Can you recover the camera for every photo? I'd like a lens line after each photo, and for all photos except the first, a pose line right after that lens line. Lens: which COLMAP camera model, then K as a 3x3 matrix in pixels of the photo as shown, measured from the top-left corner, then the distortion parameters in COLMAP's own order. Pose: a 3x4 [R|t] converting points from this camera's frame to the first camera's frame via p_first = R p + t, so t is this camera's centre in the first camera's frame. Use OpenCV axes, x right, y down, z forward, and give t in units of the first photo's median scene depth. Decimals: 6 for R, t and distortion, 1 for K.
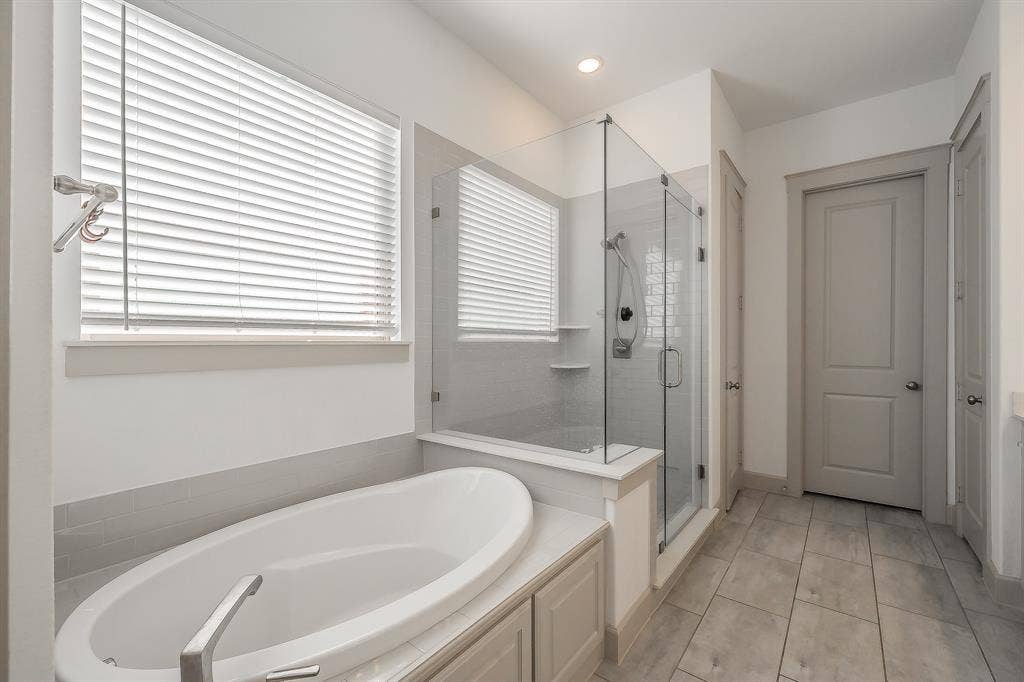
lens RADIAL K [[420.8, 0, 511.7], [0, 420.8, 342.0], [0, 0, 1]] dist [0.000483, 0.000187]
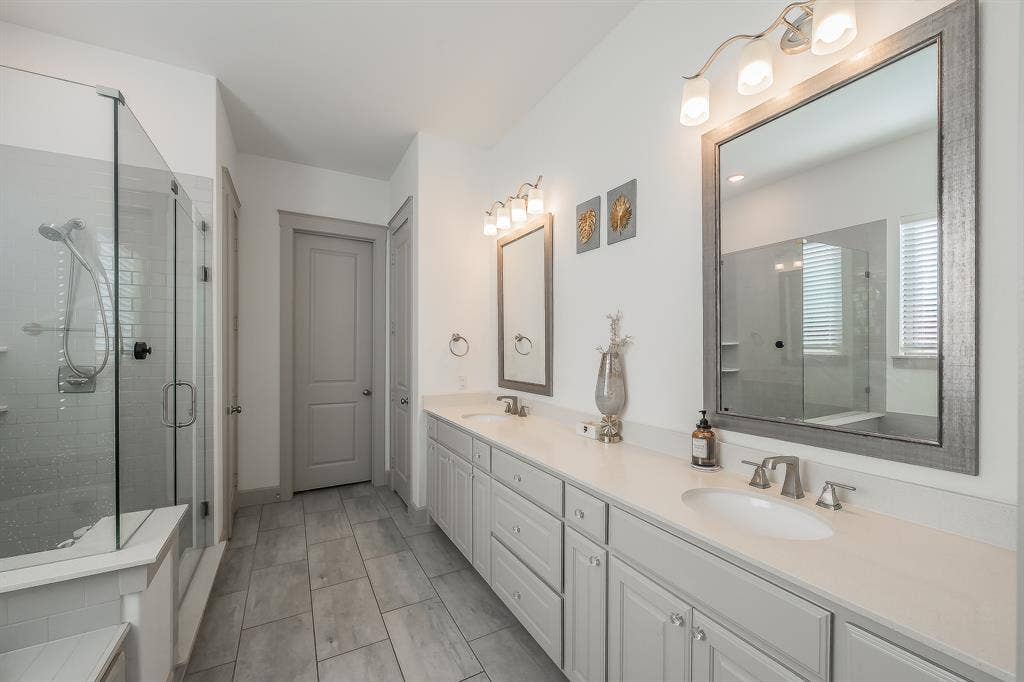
lens RADIAL K [[406.2, 0, 509.0], [0, 406.2, 352.9], [0, 0, 1]] dist [-0.000660, -0.000026]
pose [[0.402791, -0.006775, 0.915267, -0.097846], [-0.002454, 0.999961, 0.008482, -0.045311], [-0.915289, -0.005663, 0.402759, 0.034155]]
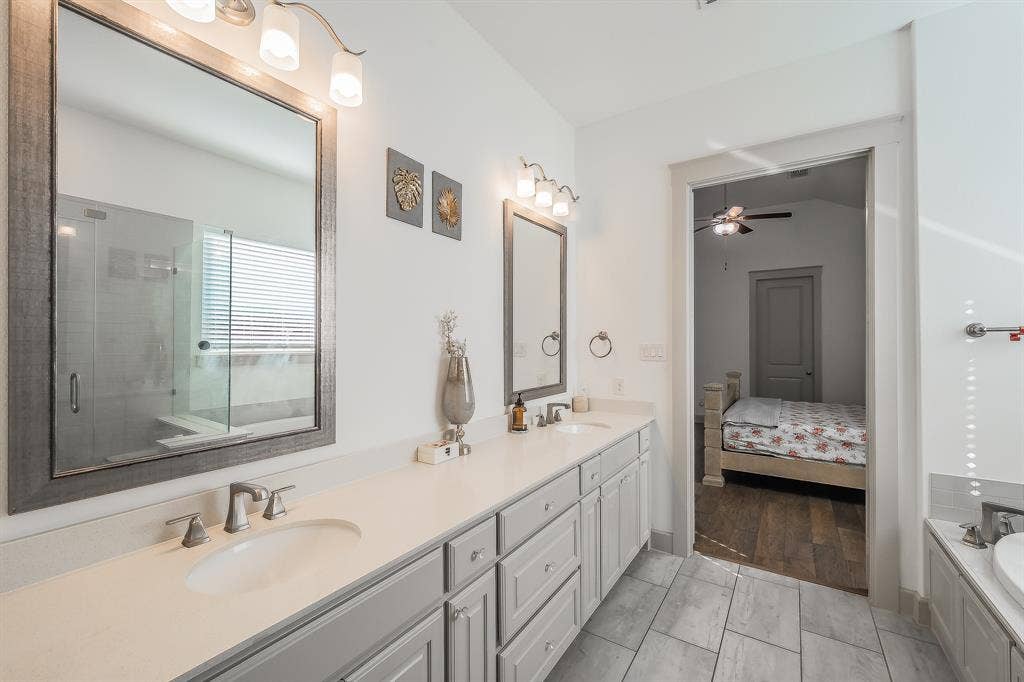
lens RADIAL K [[420.8, 0, 511.7], [0, 420.8, 342.0], [0, 0, 1]] dist [0.000483, 0.000187]
pose [[-0.997033, 0.004258, -0.076860, 0.601178], [0.004488, 0.999986, -0.002822, -0.060807], [0.076847, -0.003158, -0.997038, 0.859092]]
